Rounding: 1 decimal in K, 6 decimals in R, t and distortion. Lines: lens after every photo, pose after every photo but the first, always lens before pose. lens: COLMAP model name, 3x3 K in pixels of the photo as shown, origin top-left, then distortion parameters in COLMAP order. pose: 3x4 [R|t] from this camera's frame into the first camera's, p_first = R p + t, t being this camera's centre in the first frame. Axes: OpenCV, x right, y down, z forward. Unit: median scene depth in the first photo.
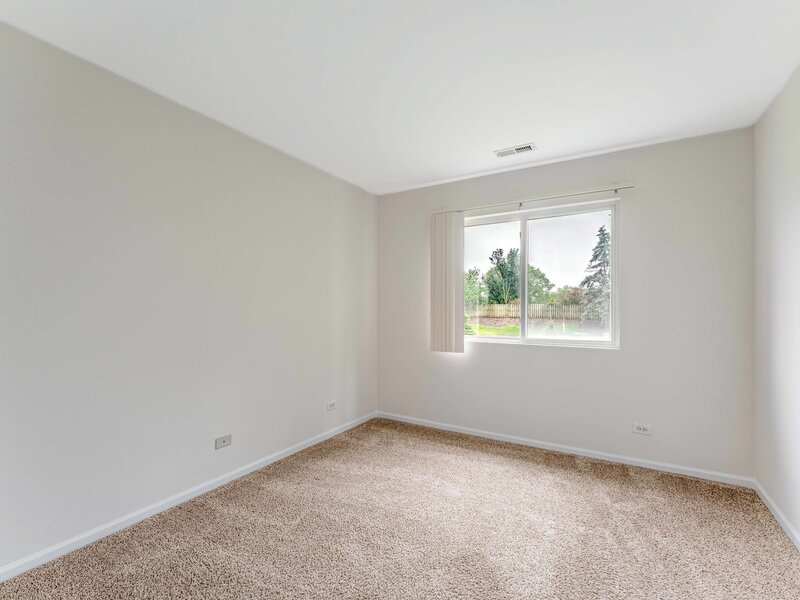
lens RADIAL K [[379.0, 0, 400.0], [0, 379.0, 300.0], [0, 0, 1]] dist [0.000872, -0.000021]
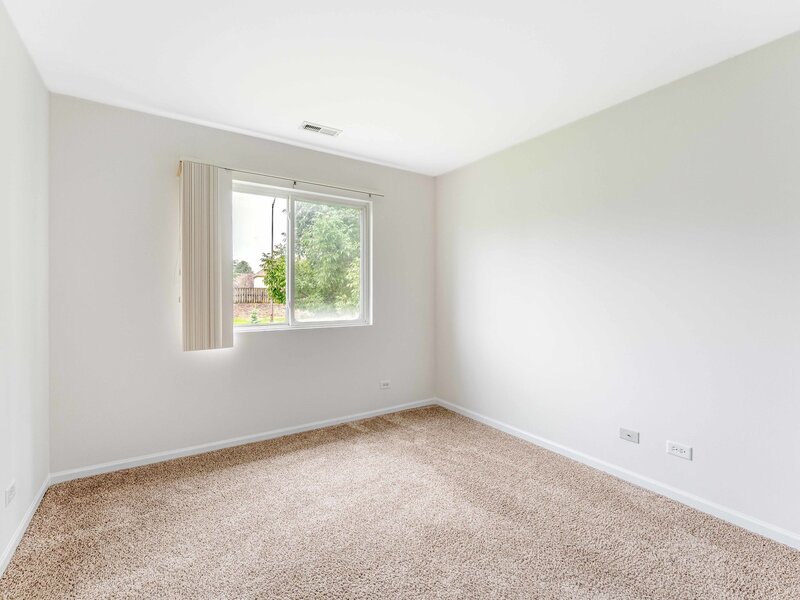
lens RADIAL K [[375.6, 0, 400.5], [0, 375.6, 285.6], [0, 0, 1]] dist [-0.000422, -0.000337]
pose [[0.410826, 0.011938, 0.911636, -0.465295], [-0.020021, 0.999791, -0.004070, 0.005831], [-0.911494, -0.016580, 0.410979, 0.391320]]
